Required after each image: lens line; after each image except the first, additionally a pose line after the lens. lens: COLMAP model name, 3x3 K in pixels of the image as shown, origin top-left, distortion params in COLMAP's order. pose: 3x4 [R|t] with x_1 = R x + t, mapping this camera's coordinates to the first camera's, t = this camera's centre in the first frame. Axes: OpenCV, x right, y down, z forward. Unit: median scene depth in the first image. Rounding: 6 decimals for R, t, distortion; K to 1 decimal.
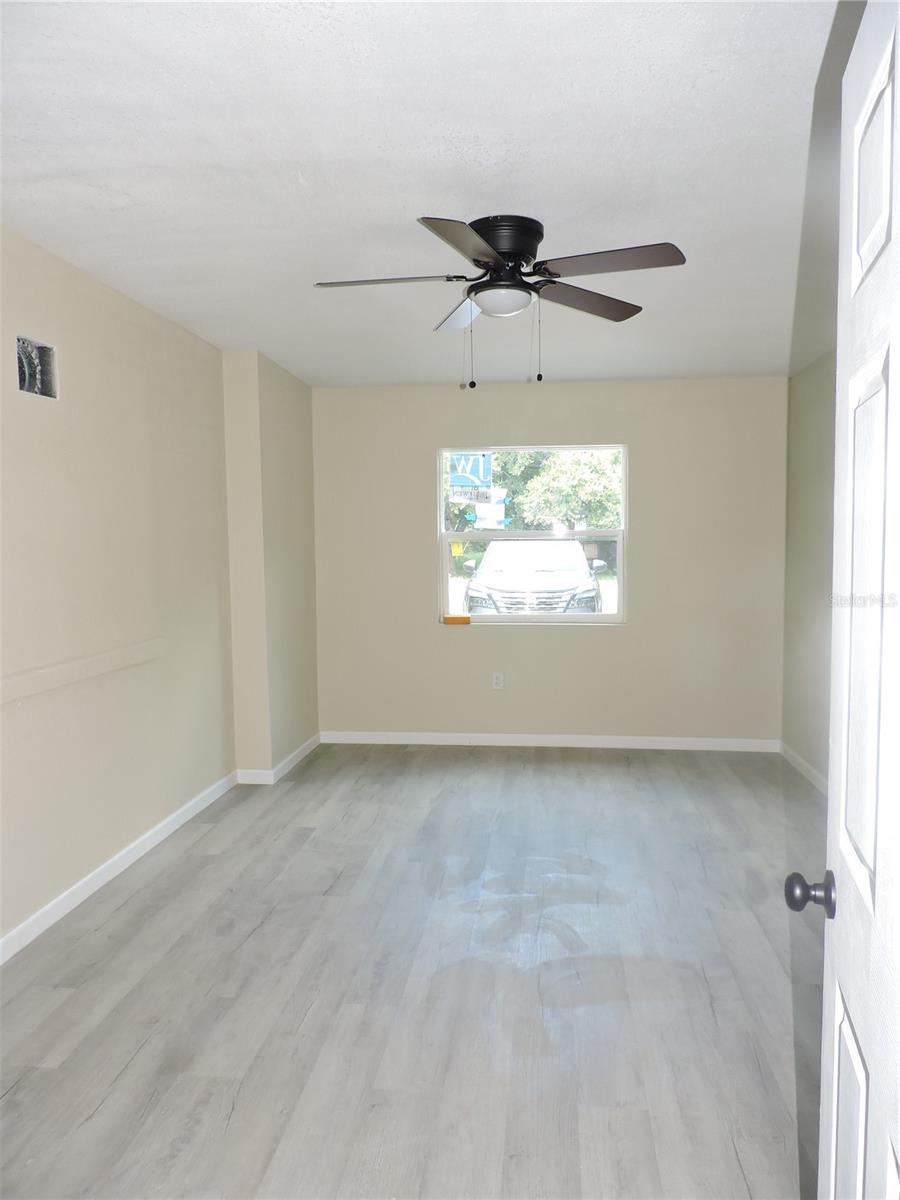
lens RADIAL K [[853.8, 0, 445.8], [0, 853.8, 602.1], [0, 0, 1]] dist [-0.024929, 0.006696]
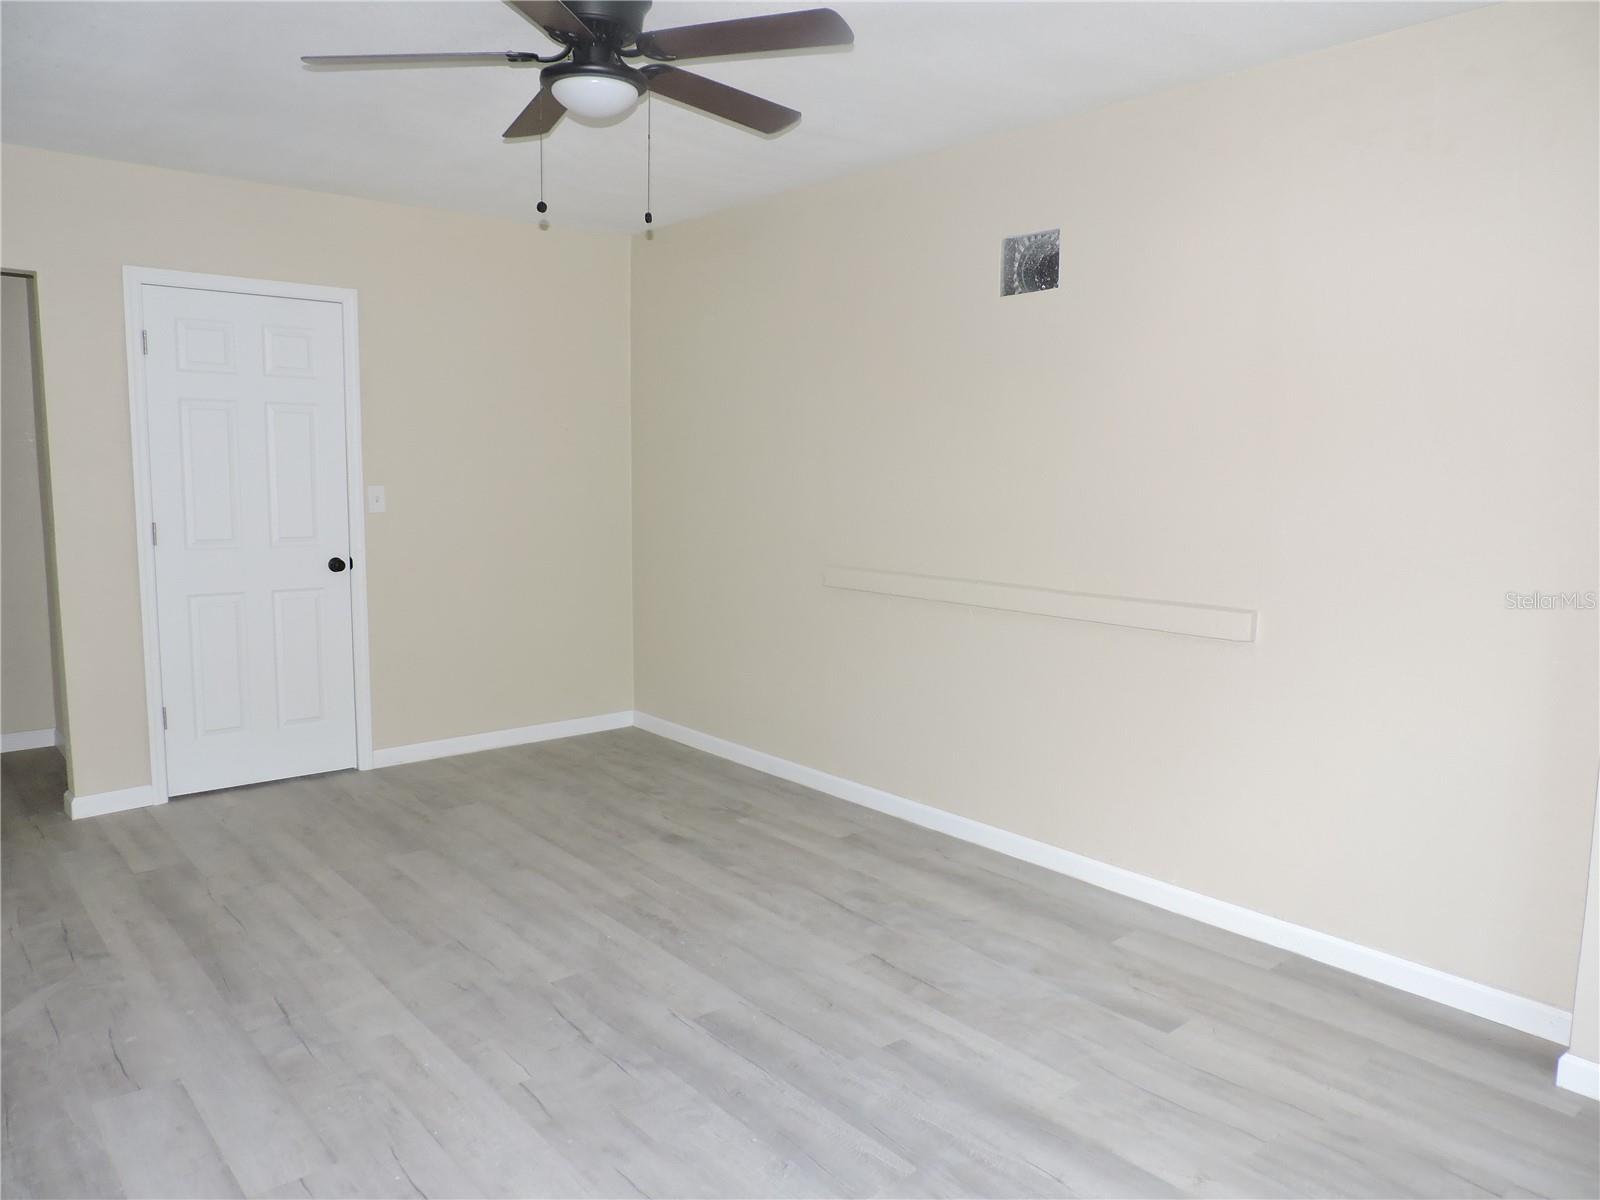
lens RADIAL K [[1138.4, 0, 802.2], [0, 1138.4, 606.8], [0, 0, 1]] dist [-0.024929, 0.006696]
pose [[-0.674544, 0.096383, -0.731916, 0.378379], [-0.059089, 0.981211, 0.183669, -0.074300], [0.735866, 0.167141, -0.656174, 1.032694]]
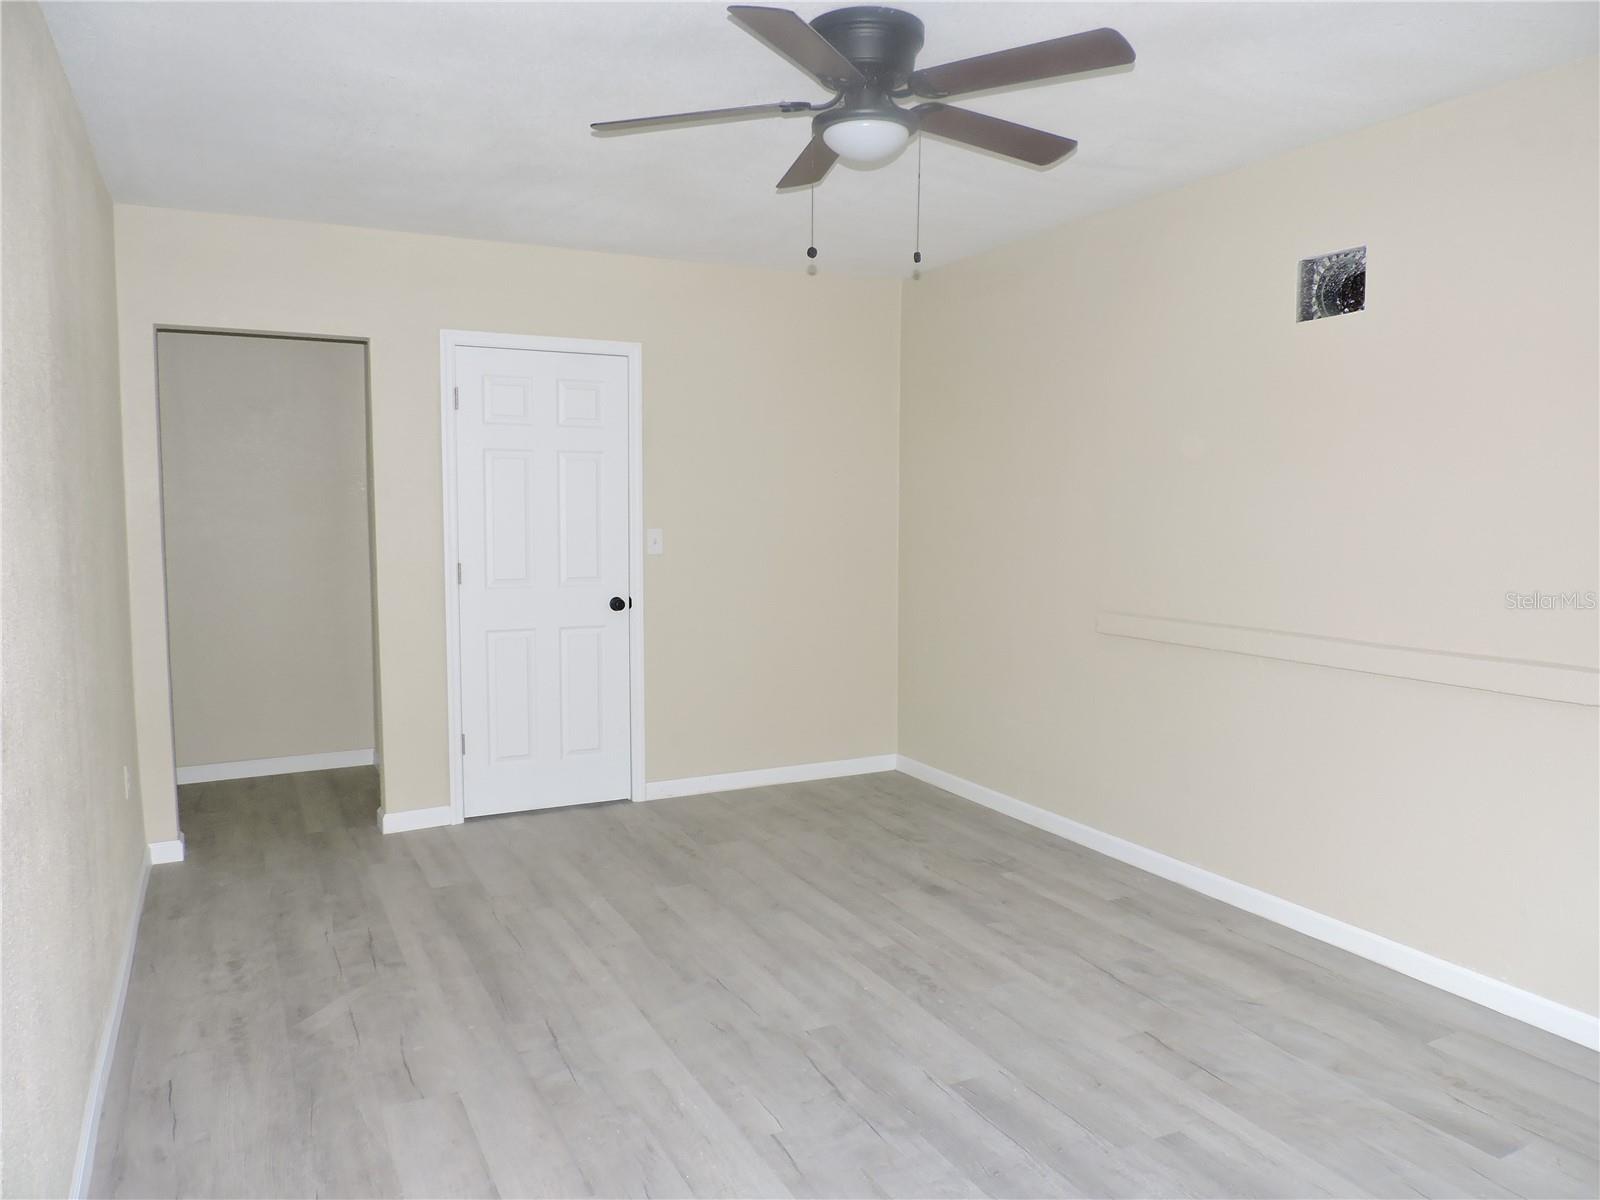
lens RADIAL K [[1138.4, 0, 803.0], [0, 1138.4, 604.6], [0, 0, 1]] dist [-0.024929, 0.006696]
pose [[-0.826536, 0.059675, -0.559712, 0.367151], [-0.035176, 0.986945, 0.157171, -0.073471], [0.561784, 0.149596, -0.813646, 1.021347]]
